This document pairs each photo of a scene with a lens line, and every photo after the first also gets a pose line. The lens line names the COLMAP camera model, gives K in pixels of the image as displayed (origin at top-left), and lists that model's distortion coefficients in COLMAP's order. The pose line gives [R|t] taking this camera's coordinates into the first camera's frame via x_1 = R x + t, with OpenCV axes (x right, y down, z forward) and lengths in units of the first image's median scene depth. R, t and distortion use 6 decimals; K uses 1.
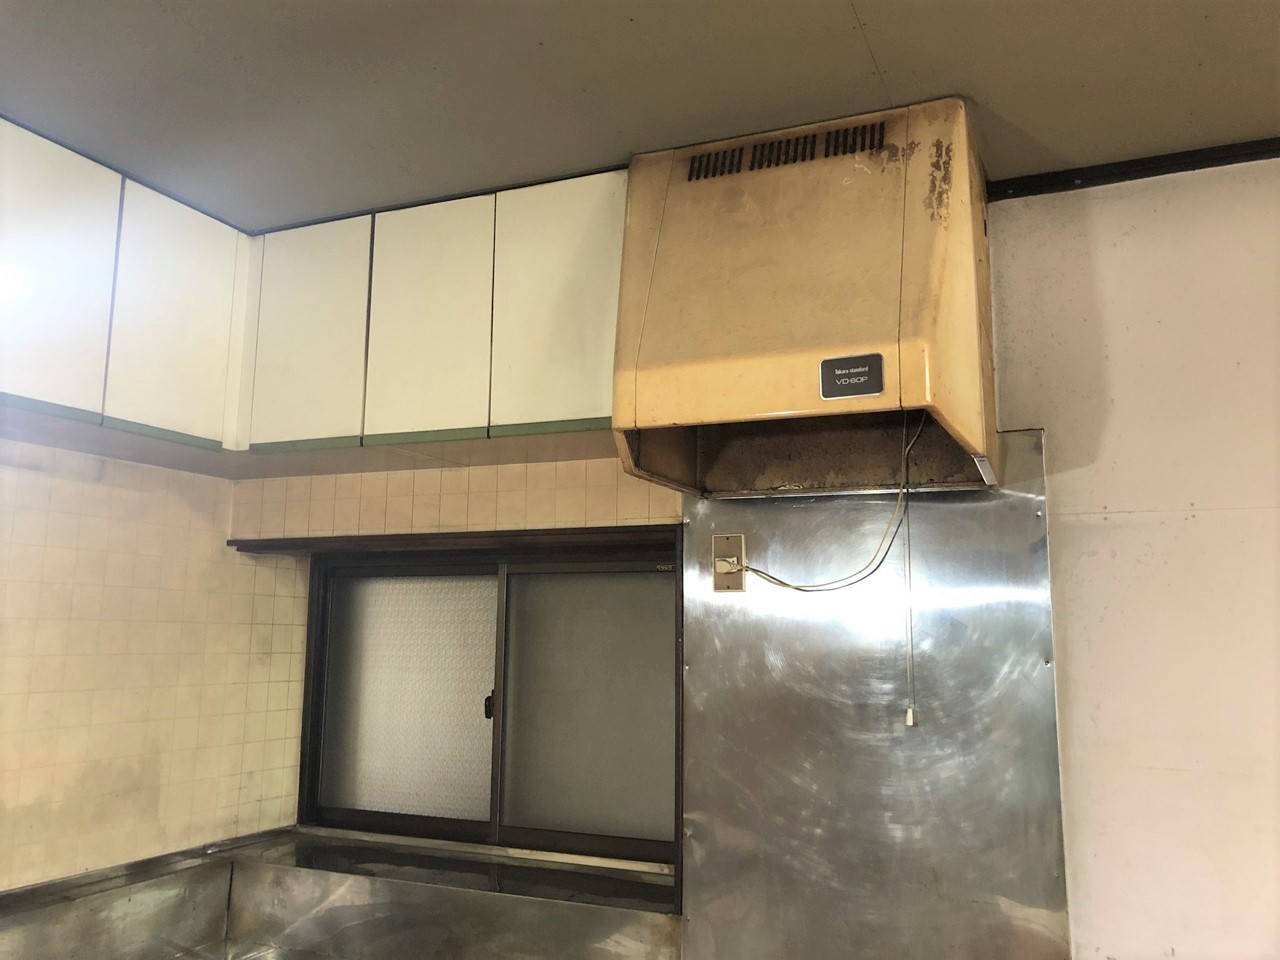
lens RADIAL K [[1058.3, 0, 638.8], [0, 1058.3, 475.3], [0, 0, 1]] dist [0.013651, -0.004485]
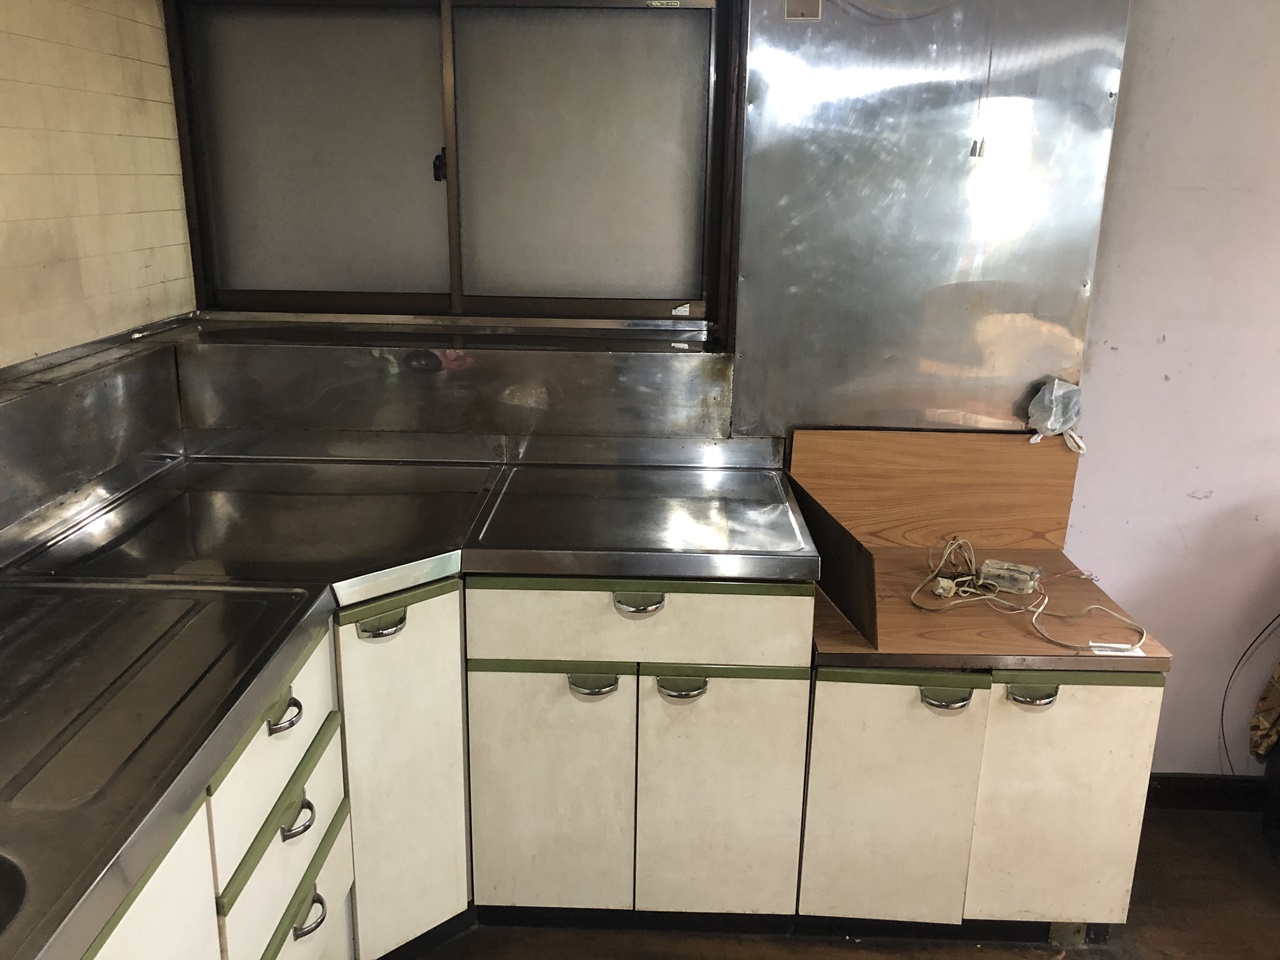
lens RADIAL K [[1058.3, 0, 638.0], [0, 1058.3, 481.1], [0, 0, 1]] dist [0.013651, -0.004485]
pose [[0.924427, -0.107525, 0.365888, -0.358451], [-0.057617, 0.909036, 0.412714, 0.084878], [-0.376982, -0.402605, 0.834142, 0.091089]]
